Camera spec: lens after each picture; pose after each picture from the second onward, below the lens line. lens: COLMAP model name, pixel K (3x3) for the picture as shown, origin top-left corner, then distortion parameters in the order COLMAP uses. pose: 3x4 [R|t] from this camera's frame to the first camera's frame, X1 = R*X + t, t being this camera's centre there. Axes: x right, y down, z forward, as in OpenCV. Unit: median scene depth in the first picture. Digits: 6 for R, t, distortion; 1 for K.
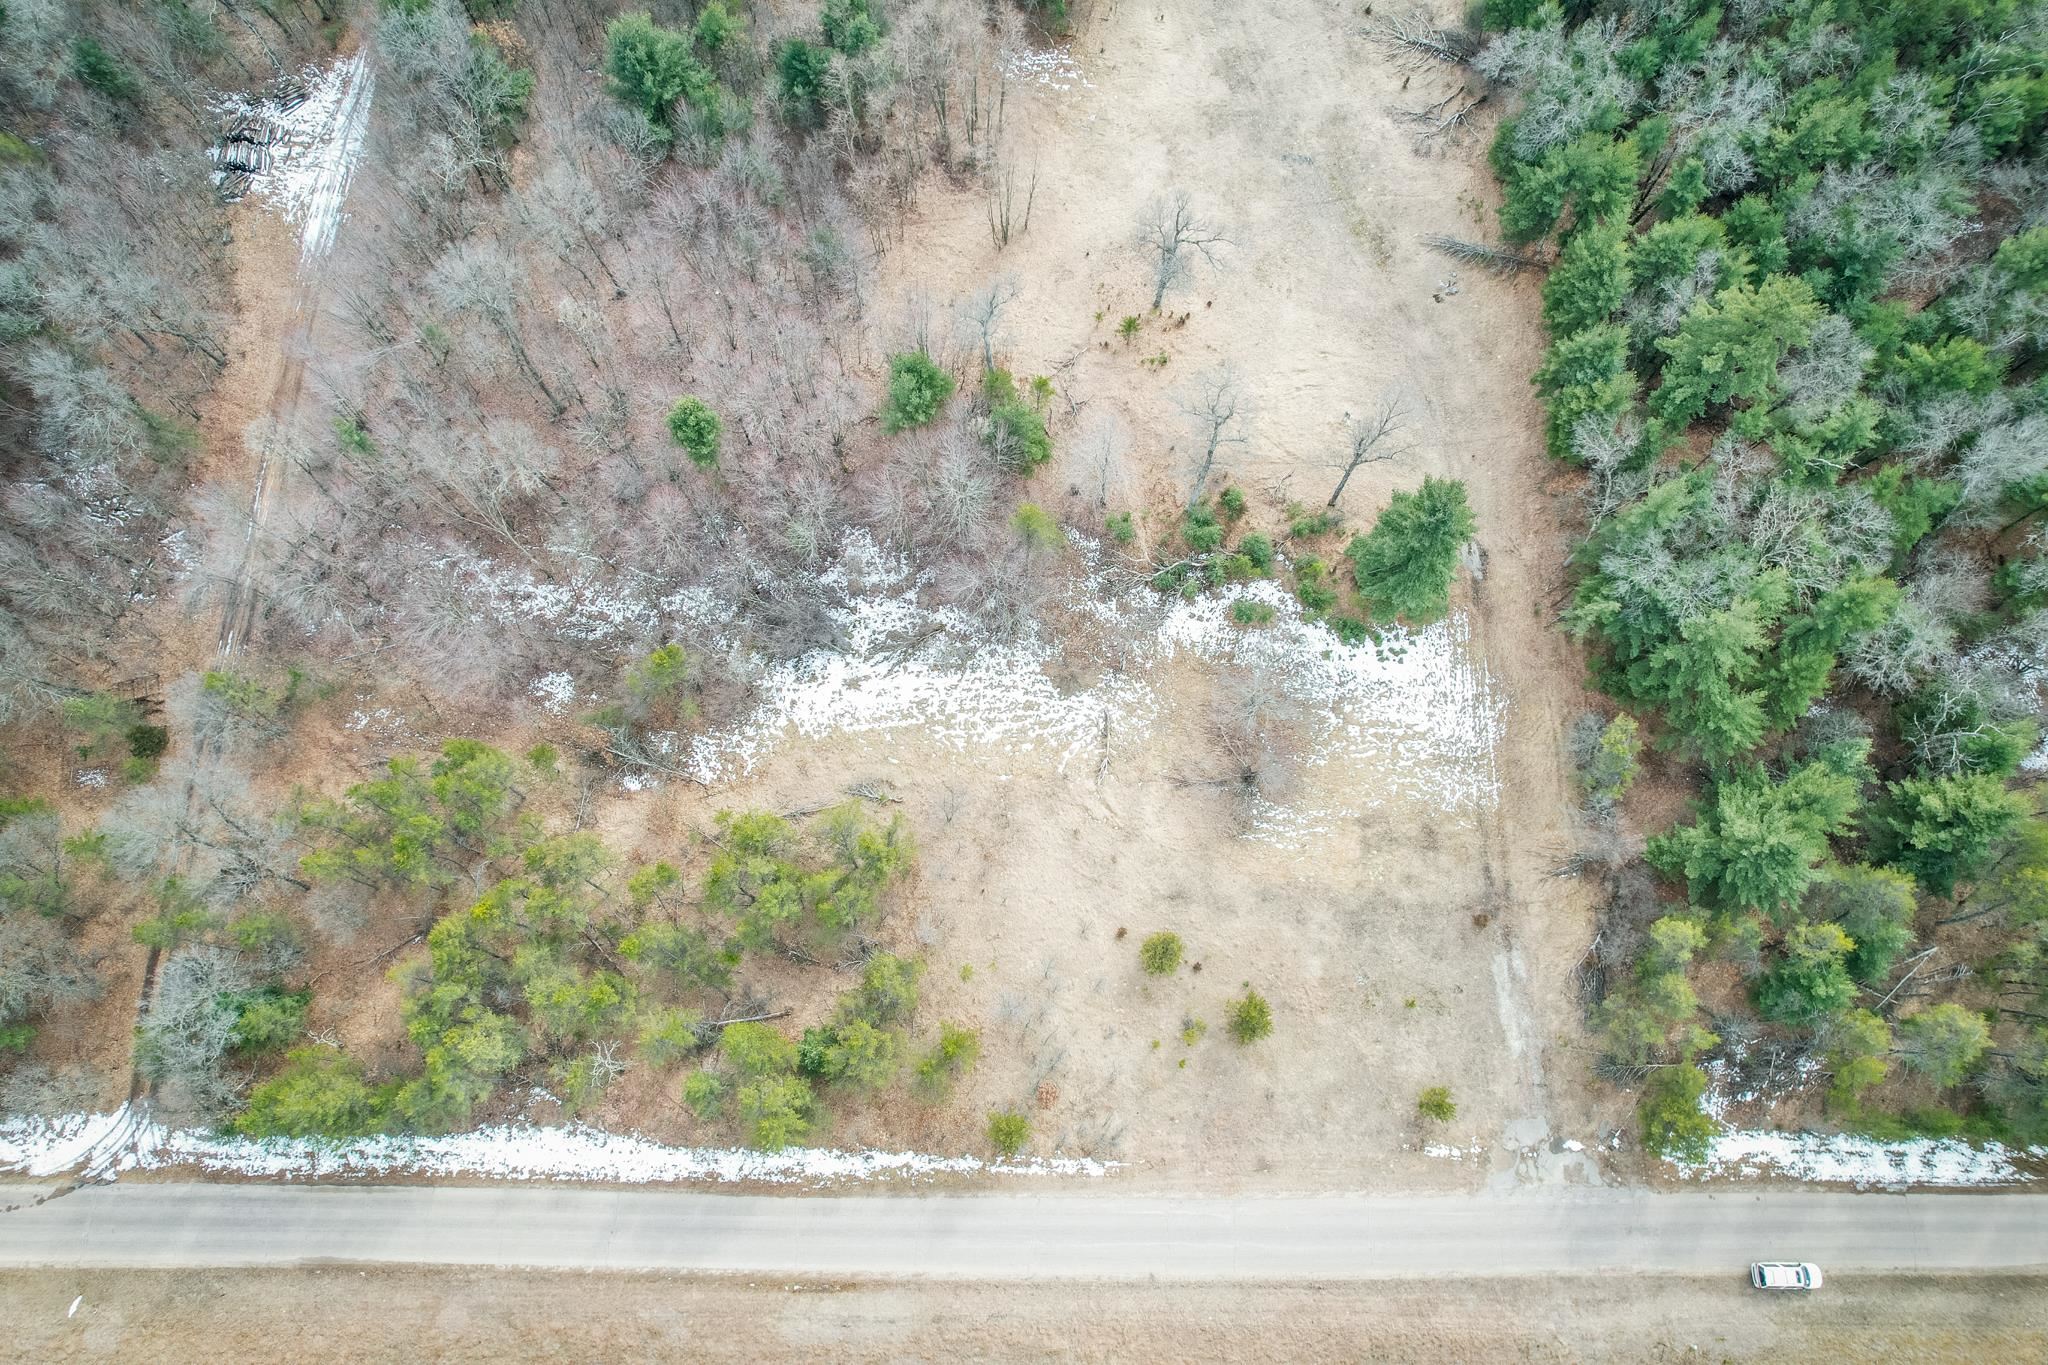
lens RADIAL K [[1311.9, 0, 1025.9], [0, 1311.9, 691.9], [0, 0, 1]] dist [-0.075935, 0.070130]
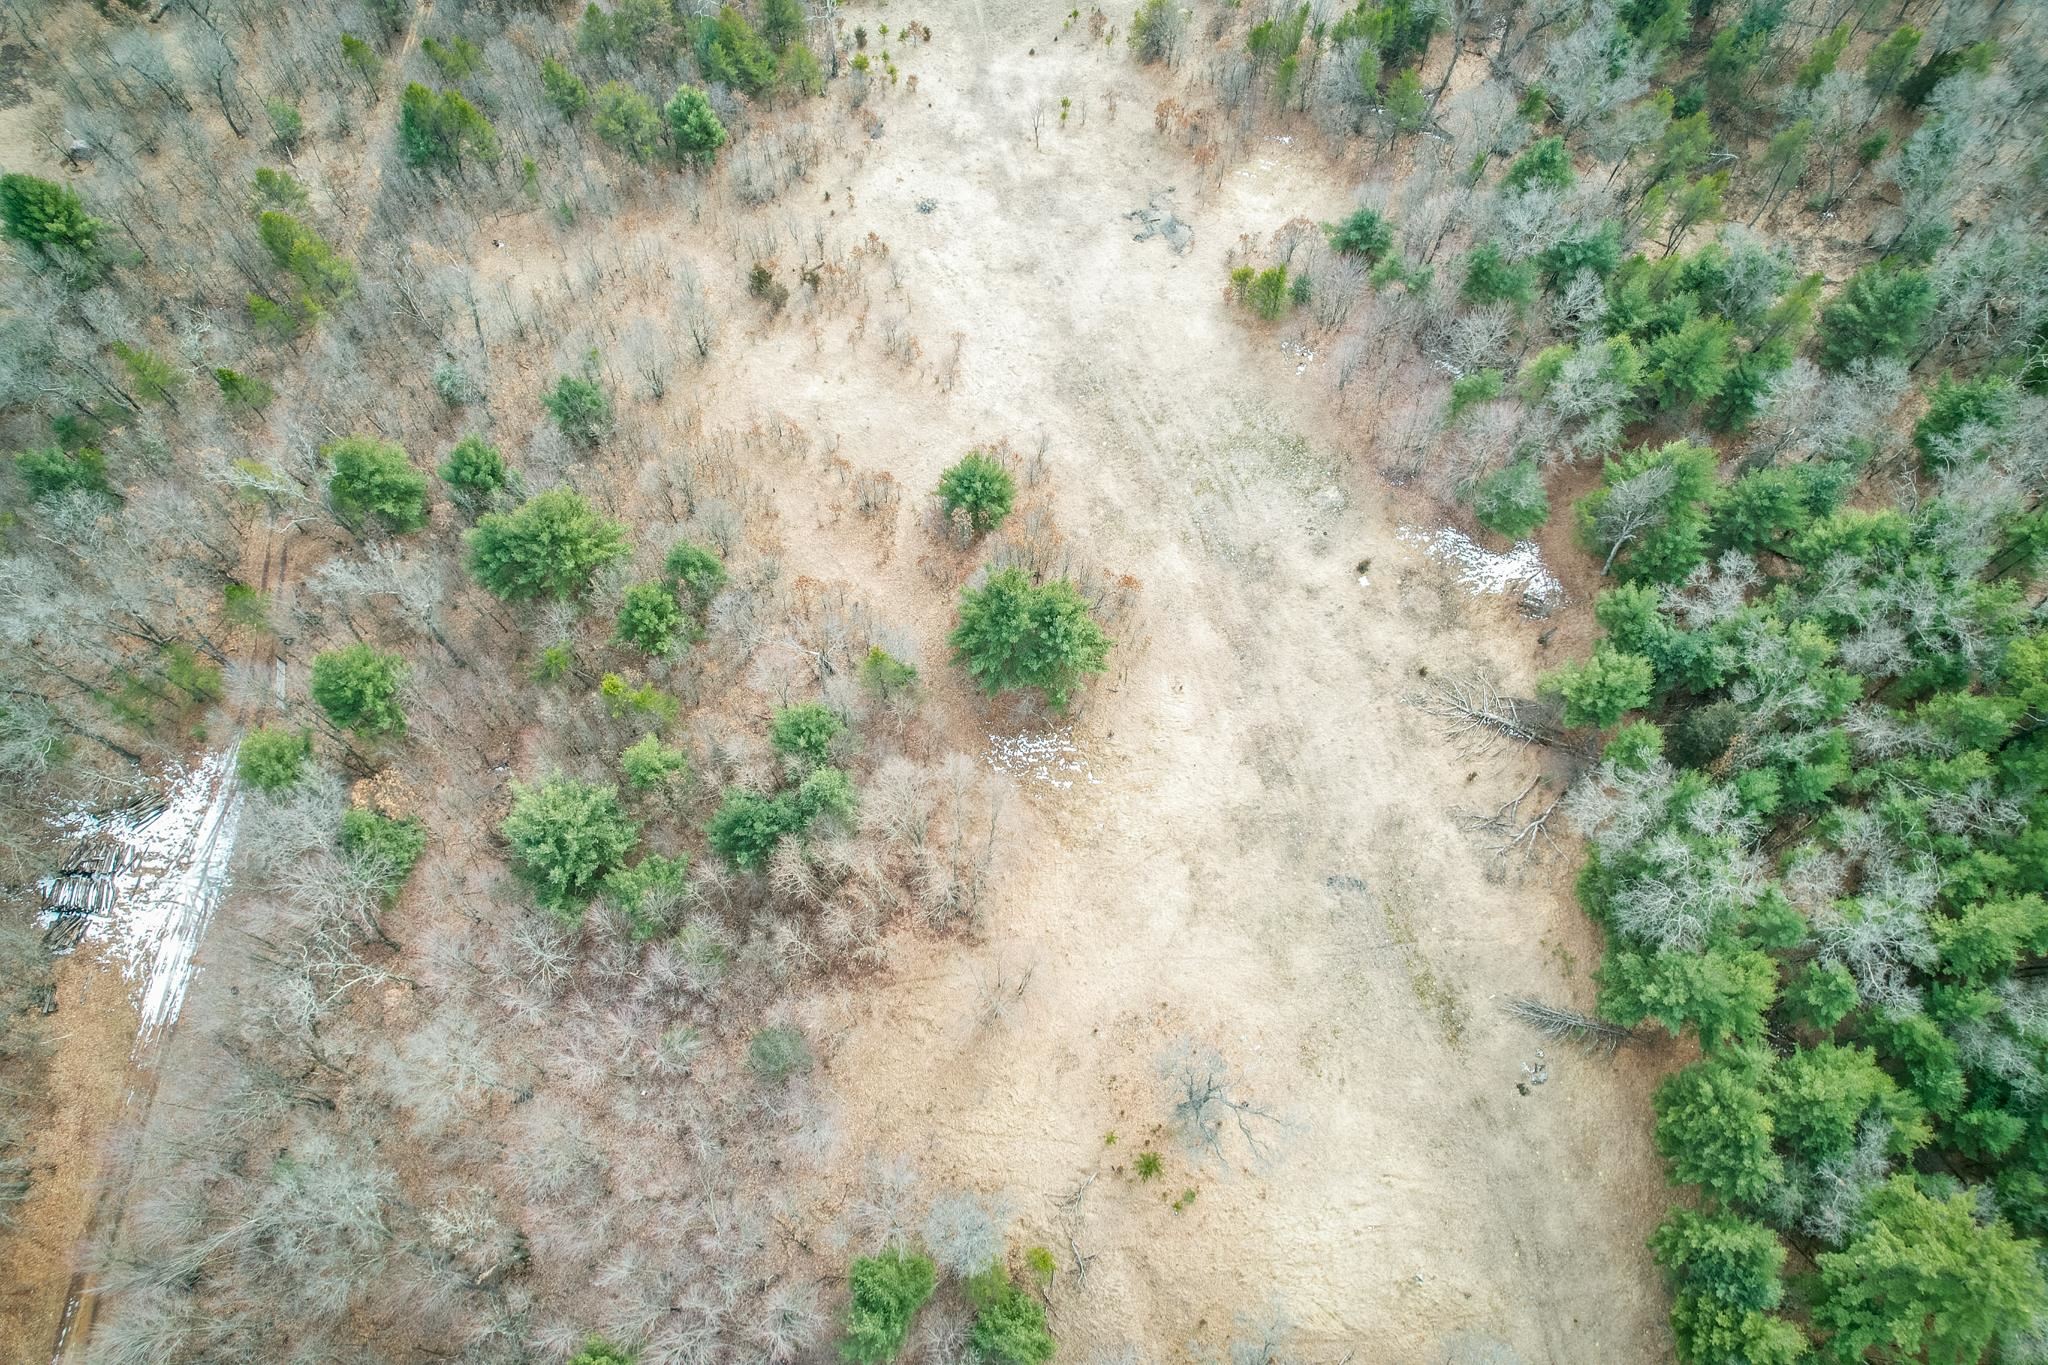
lens RADIAL K [[1311.9, 0, 1029.8], [0, 1311.9, 671.1], [0, 0, 1]] dist [-0.075935, 0.070130]
pose [[0.999986, -0.004621, 0.002473, 0.005330], [0.004852, 0.994620, -0.103480, -0.510065], [-0.001982, 0.103491, 0.994628, 0.168358]]
